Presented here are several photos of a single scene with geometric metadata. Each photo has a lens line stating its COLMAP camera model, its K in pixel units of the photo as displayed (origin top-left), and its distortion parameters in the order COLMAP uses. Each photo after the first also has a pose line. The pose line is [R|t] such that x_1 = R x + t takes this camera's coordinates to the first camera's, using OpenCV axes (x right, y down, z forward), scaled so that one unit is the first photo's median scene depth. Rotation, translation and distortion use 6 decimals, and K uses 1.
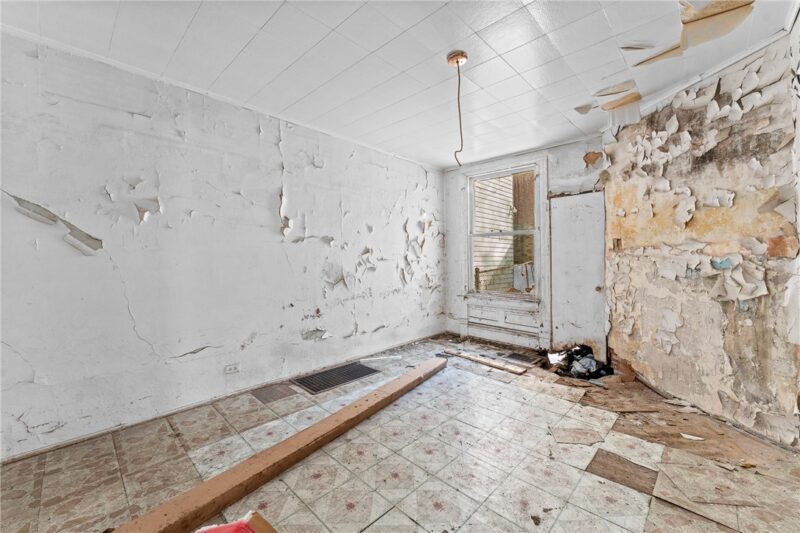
lens RADIAL K [[328.7, 0, 400.7], [0, 328.7, 259.3], [0, 0, 1]] dist [-0.000773, 0.000017]
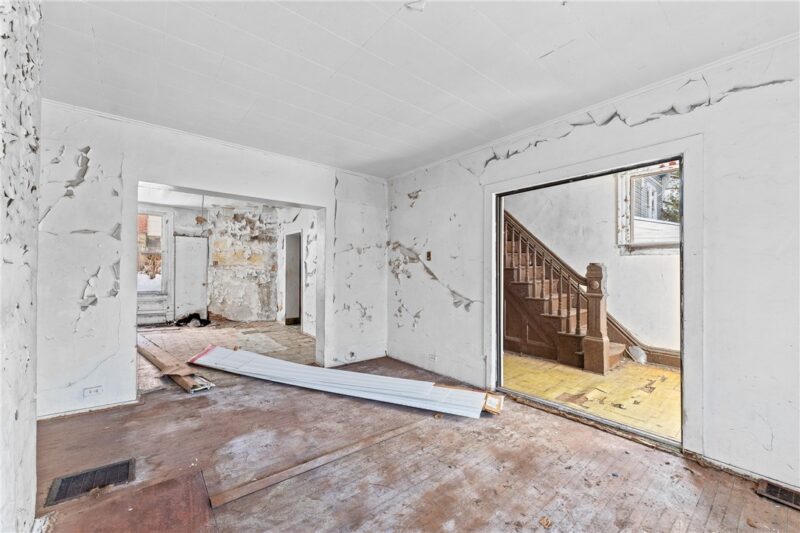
lens RADIAL K [[328.7, 0, 398.8], [0, 328.7, 264.4], [0, 0, 1]] dist [-0.000773, 0.000017]
pose [[0.136863, 0.028185, 0.990189, -1.674722], [-0.015017, 0.999539, -0.026376, -0.000657], [-0.990476, -0.011260, 0.137223, -0.655733]]
